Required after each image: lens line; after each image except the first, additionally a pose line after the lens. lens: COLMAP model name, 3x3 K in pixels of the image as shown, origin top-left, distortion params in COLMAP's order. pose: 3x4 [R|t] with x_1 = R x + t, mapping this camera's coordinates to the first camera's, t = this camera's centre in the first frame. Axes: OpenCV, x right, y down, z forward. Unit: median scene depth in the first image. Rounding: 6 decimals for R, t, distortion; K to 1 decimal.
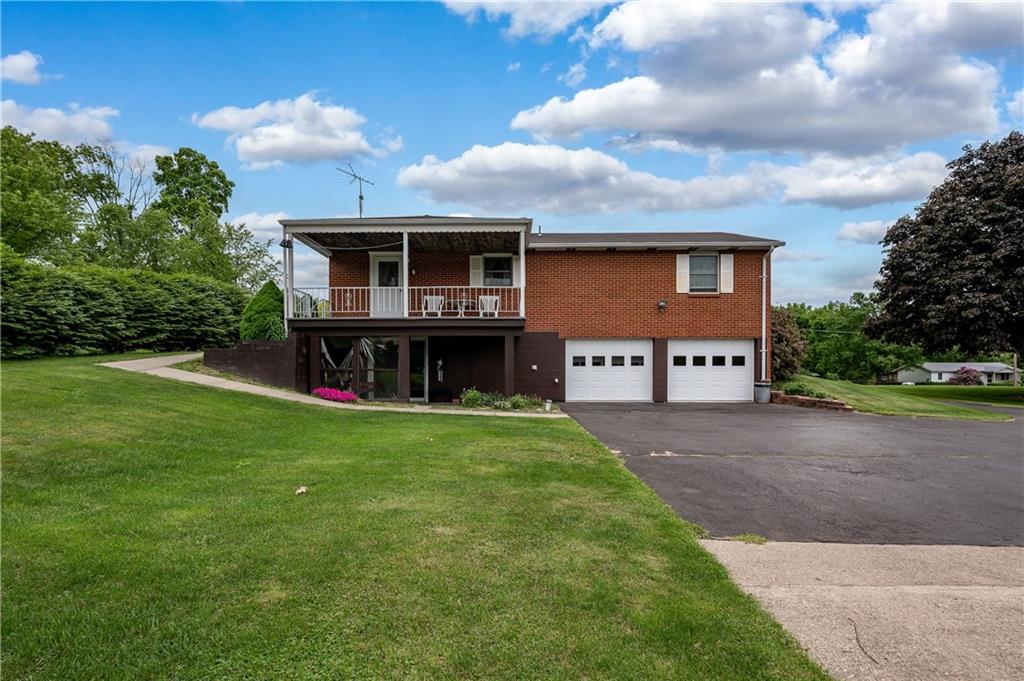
lens RADIAL K [[501.2, 0, 511.4], [0, 501.2, 372.7], [0, 0, 1]] dist [0.001743, 0.000121]
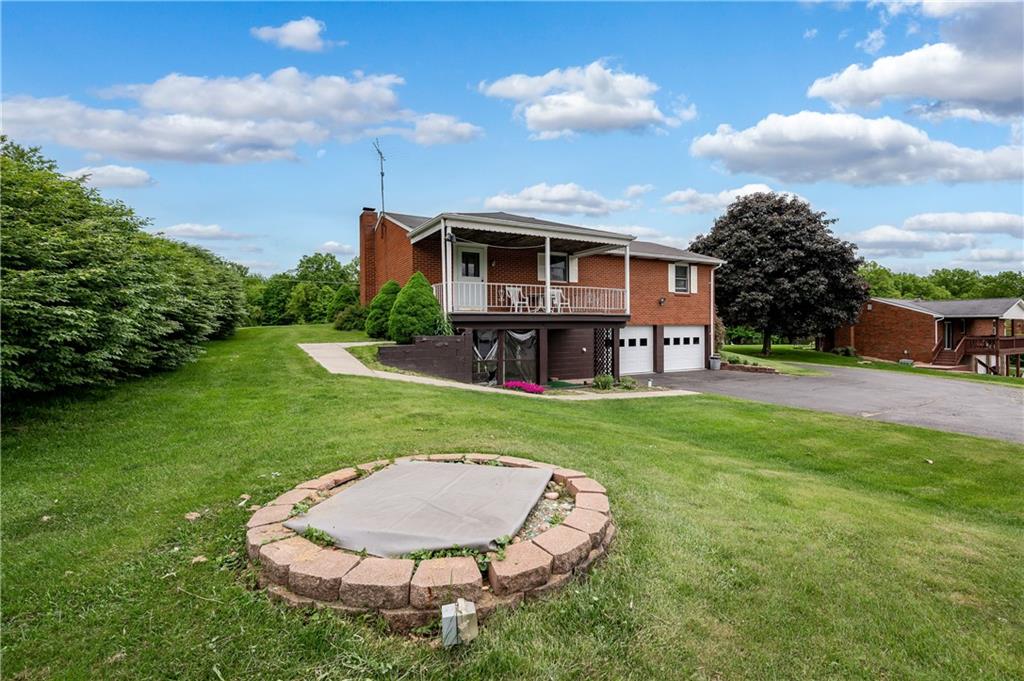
lens RADIAL K [[460.9, 0, 514.6], [0, 460.9, 338.2], [0, 0, 1]] dist [-0.000006, 0.000122]
pose [[0.870552, -0.017295, 0.491772, -0.646997], [0.008112, 0.999751, 0.020800, -0.062199], [-0.492009, -0.014118, 0.870475, 0.110316]]
